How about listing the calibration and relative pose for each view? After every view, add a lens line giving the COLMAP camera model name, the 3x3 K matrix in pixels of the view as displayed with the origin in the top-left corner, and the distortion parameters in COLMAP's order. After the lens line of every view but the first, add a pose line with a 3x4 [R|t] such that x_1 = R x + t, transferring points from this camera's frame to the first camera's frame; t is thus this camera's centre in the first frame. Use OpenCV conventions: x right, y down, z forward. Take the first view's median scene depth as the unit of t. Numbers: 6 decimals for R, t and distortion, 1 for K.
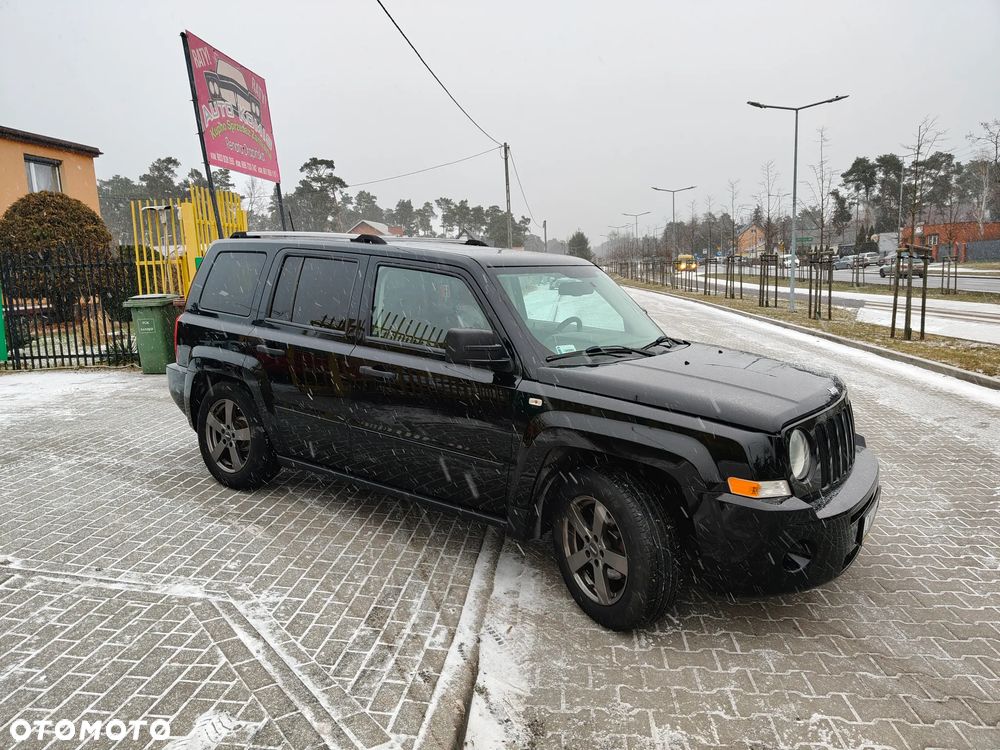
lens RADIAL K [[705.2, 0, 490.4], [0, 705.2, 381.2], [0, 0, 1]] dist [0.011962, -0.002959]
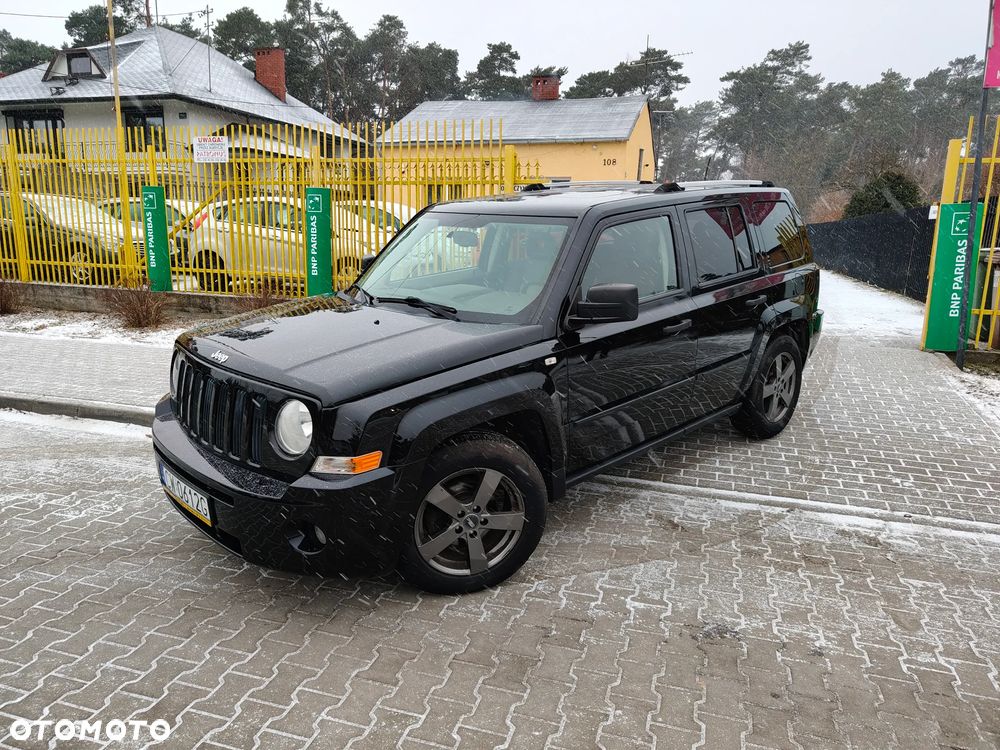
lens RADIAL K [[705.2, 0, 494.9], [0, 705.2, 376.8], [0, 0, 1]] dist [0.011962, -0.002959]
pose [[-0.195095, 0.240008, -0.950965, 1.111429], [-0.174681, 0.945591, 0.274488, -0.233049], [0.965103, 0.219667, -0.142556, 1.279233]]
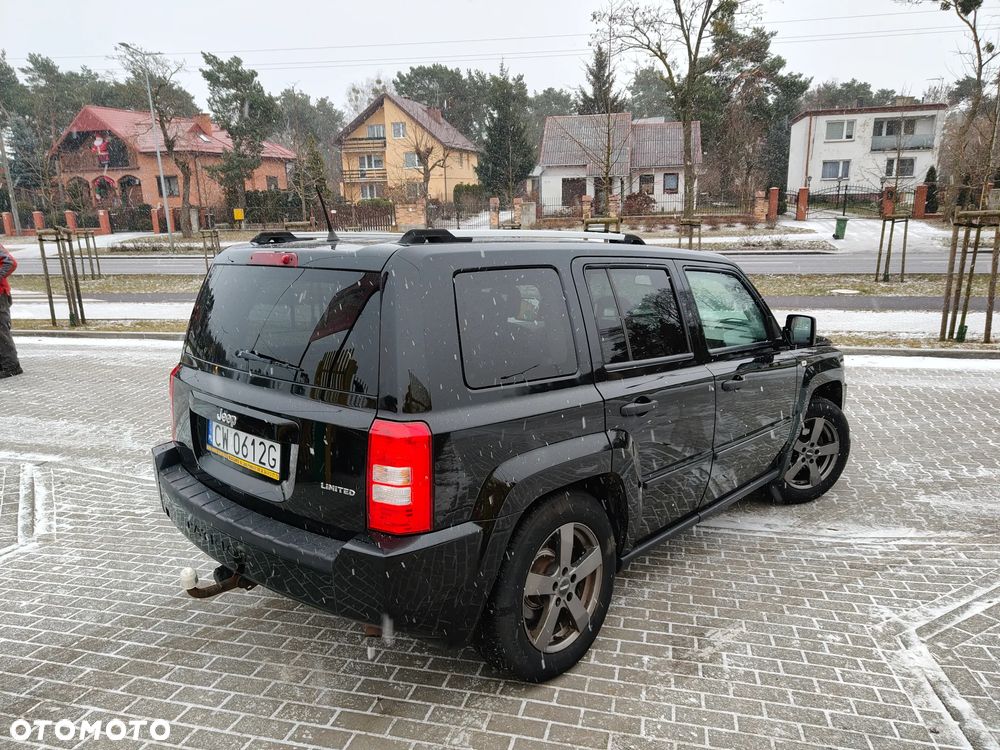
lens RADIAL K [[705.2, 0, 499.6], [0, 705.2, 374.6], [0, 0, 1]] dist [0.011962, -0.002959]
pose [[0.131981, -0.197450, 0.971388, -1.094956], [0.189623, 0.966892, 0.170773, -0.238958], [-0.972946, 0.161658, 0.165052, 1.126843]]
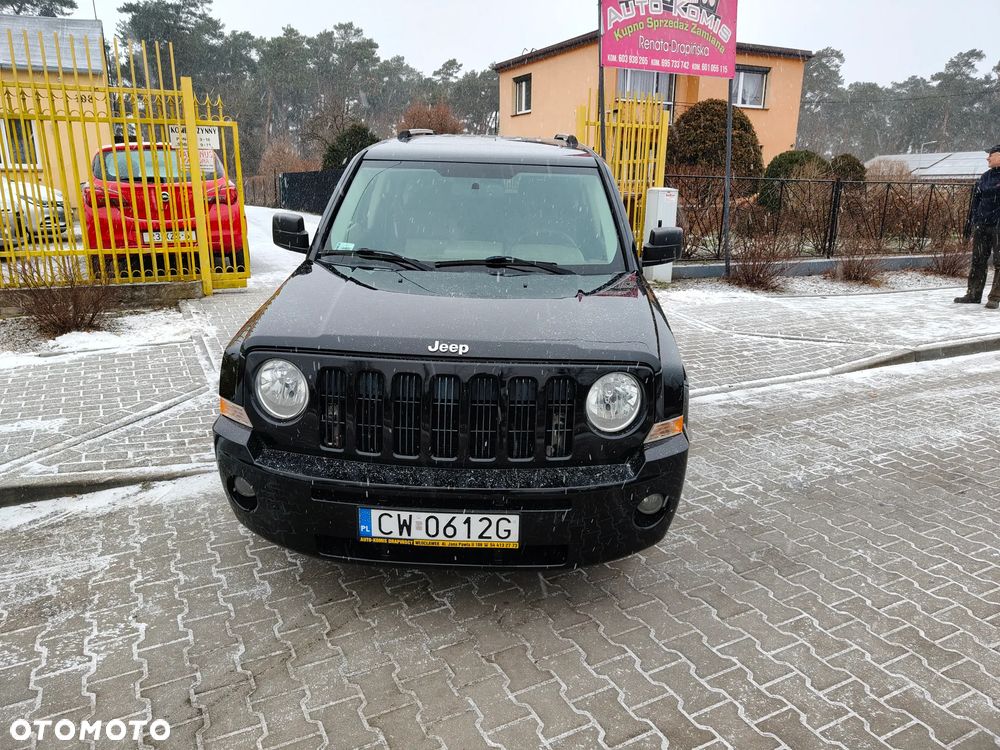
lens RADIAL K [[705.2, 0, 495.7], [0, 705.2, 375.2], [0, 0, 1]] dist [0.011962, -0.002959]
pose [[0.544776, 0.262363, -0.796483, 0.942286], [-0.169457, 0.964645, 0.201852, -0.095517], [0.821282, 0.025006, 0.569974, 0.553791]]
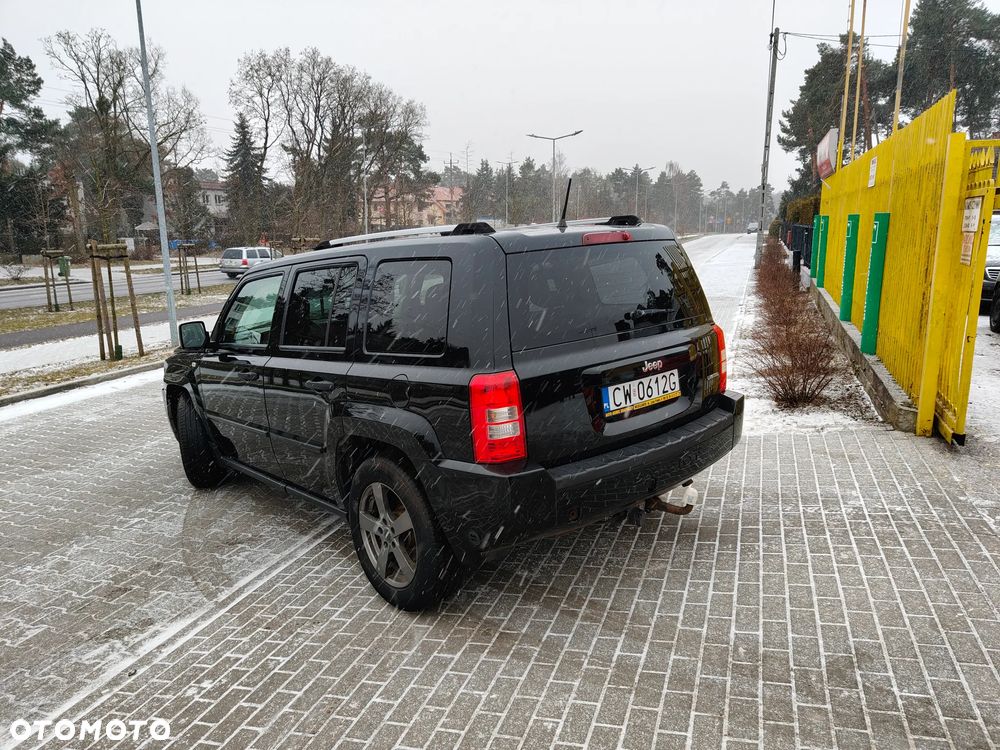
lens RADIAL K [[705.2, 0, 503.8], [0, 705.2, 378.1], [0, 0, 1]] dist [0.011962, -0.002959]
pose [[-0.971779, 0.002267, 0.235881, -0.515673], [0.088829, 0.929864, 0.357018, -0.420250], [-0.218528, 0.367896, -0.903824, 2.255356]]
